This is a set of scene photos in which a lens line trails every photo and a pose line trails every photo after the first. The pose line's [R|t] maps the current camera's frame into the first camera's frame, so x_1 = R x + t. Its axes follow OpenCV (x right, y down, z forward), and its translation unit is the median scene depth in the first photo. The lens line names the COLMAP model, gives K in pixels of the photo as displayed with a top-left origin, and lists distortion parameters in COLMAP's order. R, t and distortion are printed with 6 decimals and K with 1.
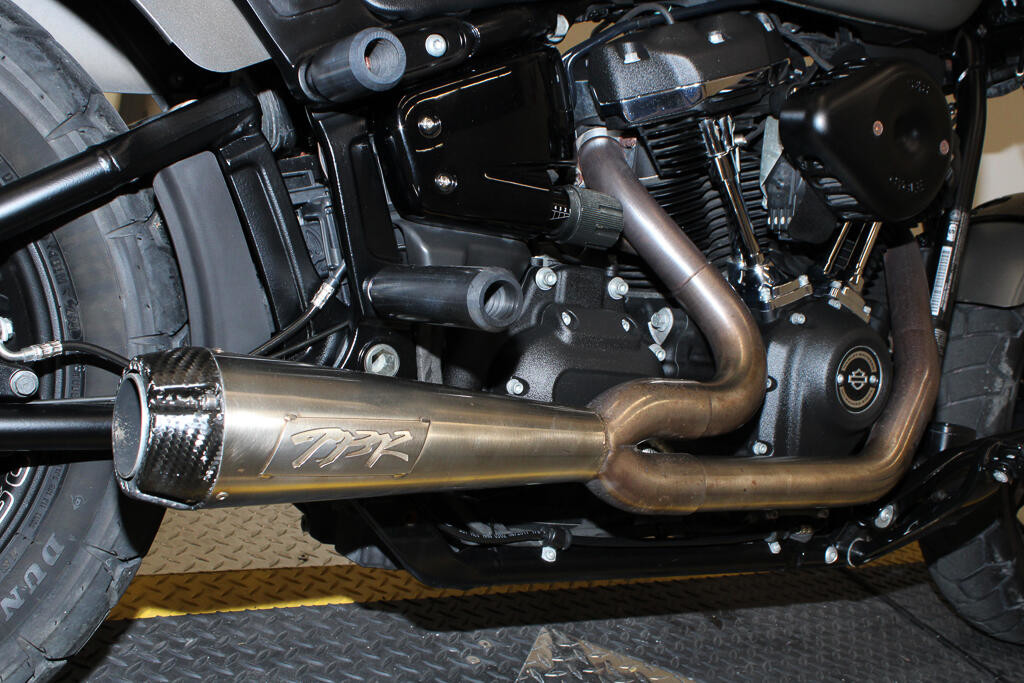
lens RADIAL K [[1104.3, 0, 512.0], [0, 1104.3, 341.5], [0, 0, 1]] dist [-0.078698, -0.004059]
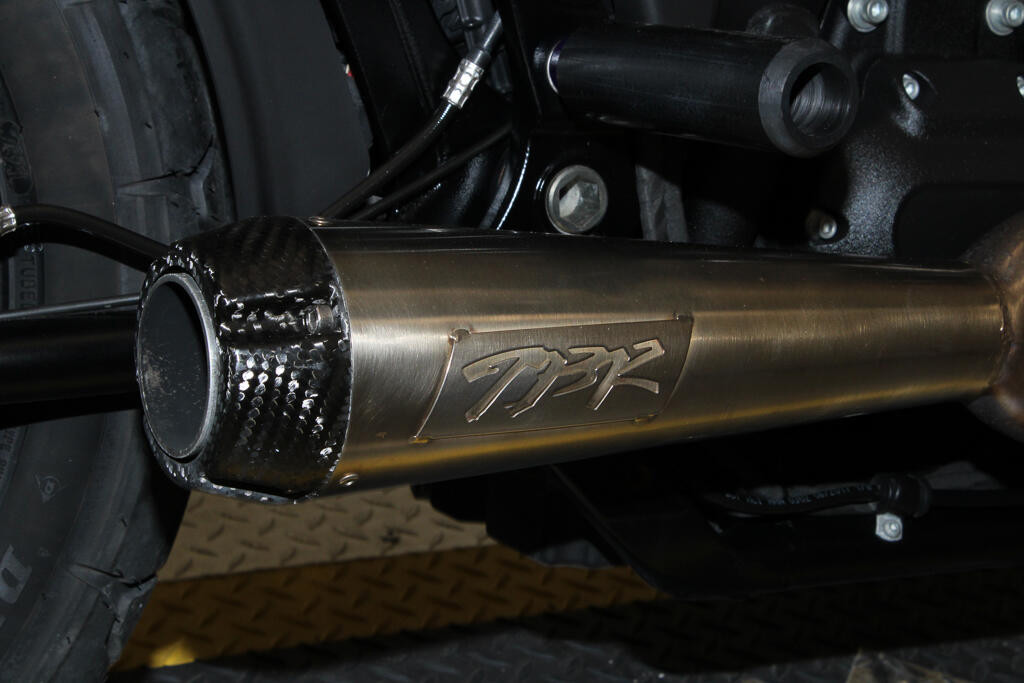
lens RADIAL K [[2354.6, 0, 512.0], [0, 2354.6, 341.5], [0, 0, 1]] dist [0.092517, -0.217714]
pose [[0.995867, -0.047675, -0.077310, -0.064386], [0.057912, 0.989000, 0.136108, -0.071630], [0.069971, -0.140023, 0.987673, -0.150392]]
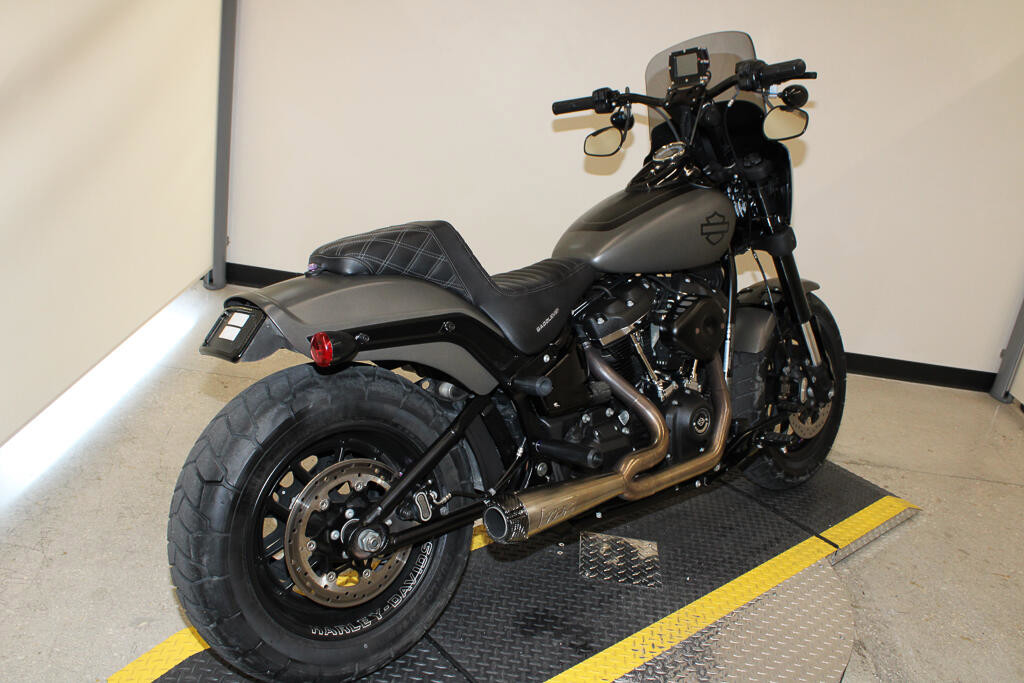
lens RADIAL K [[888.7, 0, 513.1], [0, 888.7, 340.8], [0, 0, 1]] dist [-0.172102, 0.165625]
pose [[0.978105, -0.170476, 0.119370, -0.405021], [0.156369, 0.980502, 0.119016, -0.583059], [-0.137332, -0.097744, 0.985691, -1.175548]]
